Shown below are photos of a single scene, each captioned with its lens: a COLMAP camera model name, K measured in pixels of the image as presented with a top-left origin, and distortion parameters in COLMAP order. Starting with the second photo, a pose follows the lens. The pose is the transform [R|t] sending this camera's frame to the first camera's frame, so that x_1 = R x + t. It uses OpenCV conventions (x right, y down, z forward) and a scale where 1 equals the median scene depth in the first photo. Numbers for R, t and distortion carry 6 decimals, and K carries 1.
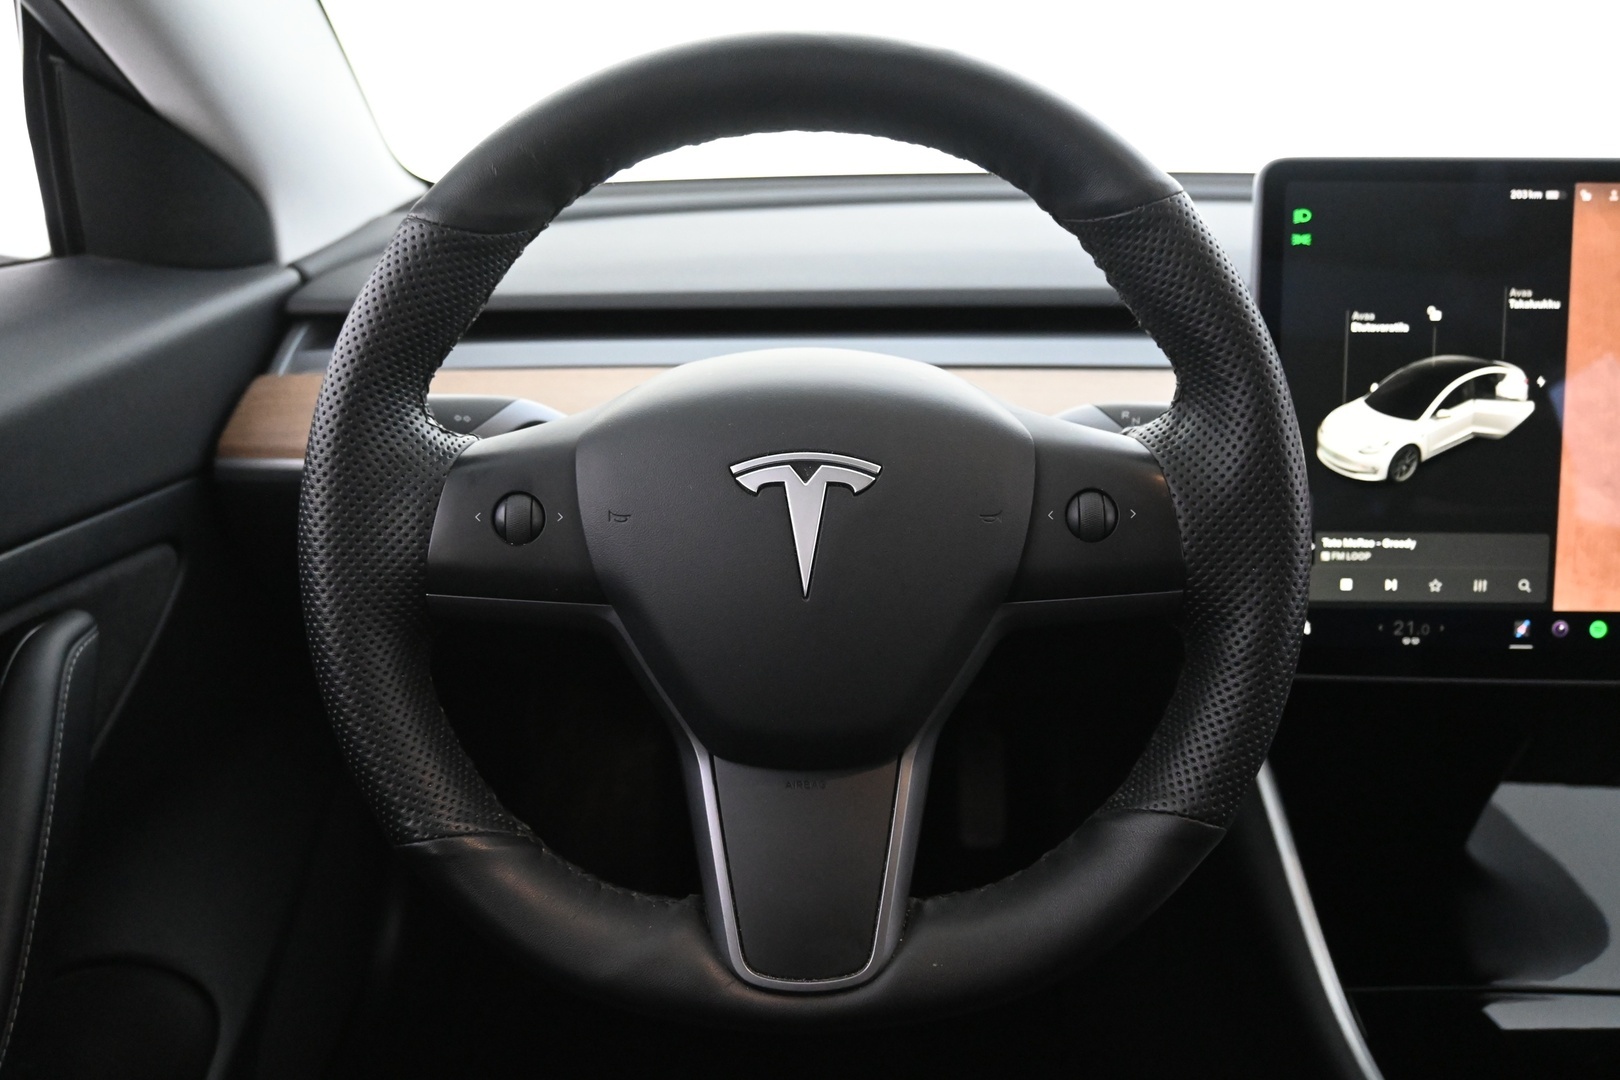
lens RADIAL K [[1316.6, 0, 810.0], [0, 1316.6, 540.0], [0, 0, 1]] dist [-0.005889, 0.000069]
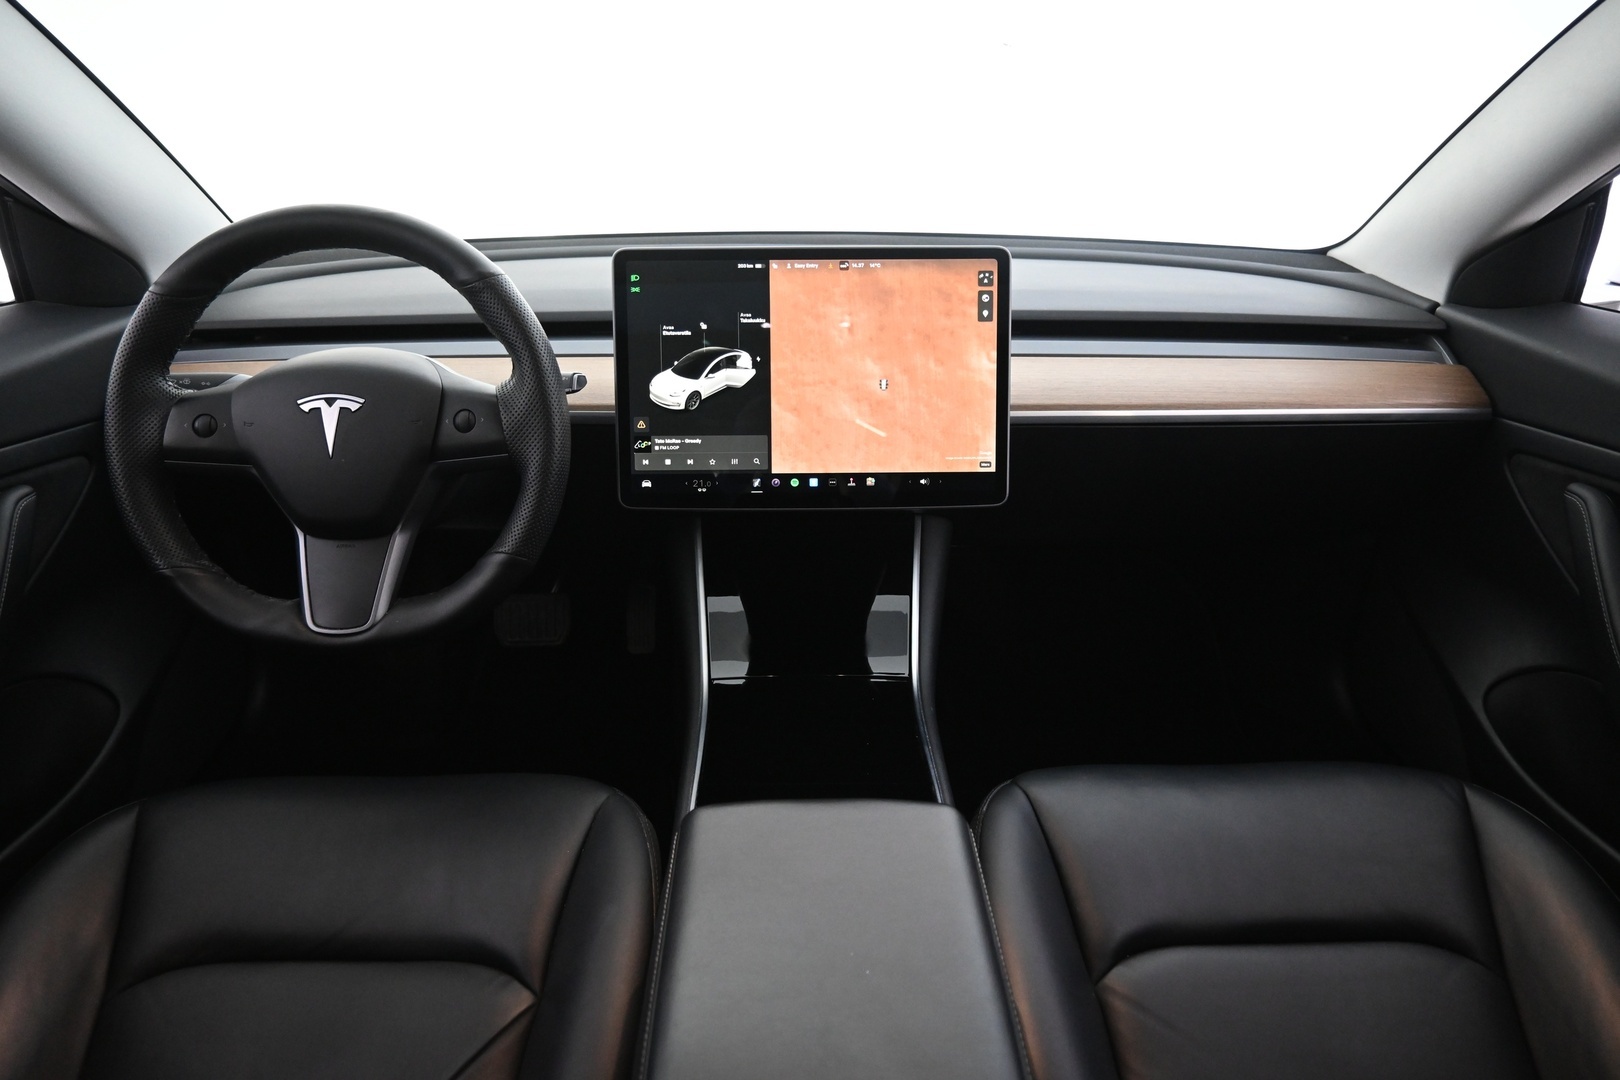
lens RADIAL K [[1125.7, 0, 810.0], [0, 1125.7, 540.0], [0, 0, 1]] dist [0.002422, 0.003305]
pose [[0.999630, -0.016972, 0.021240, 0.593735], [0.016369, 0.999467, 0.028251, 0.109235], [-0.021708, -0.027893, 0.999375, -0.733364]]
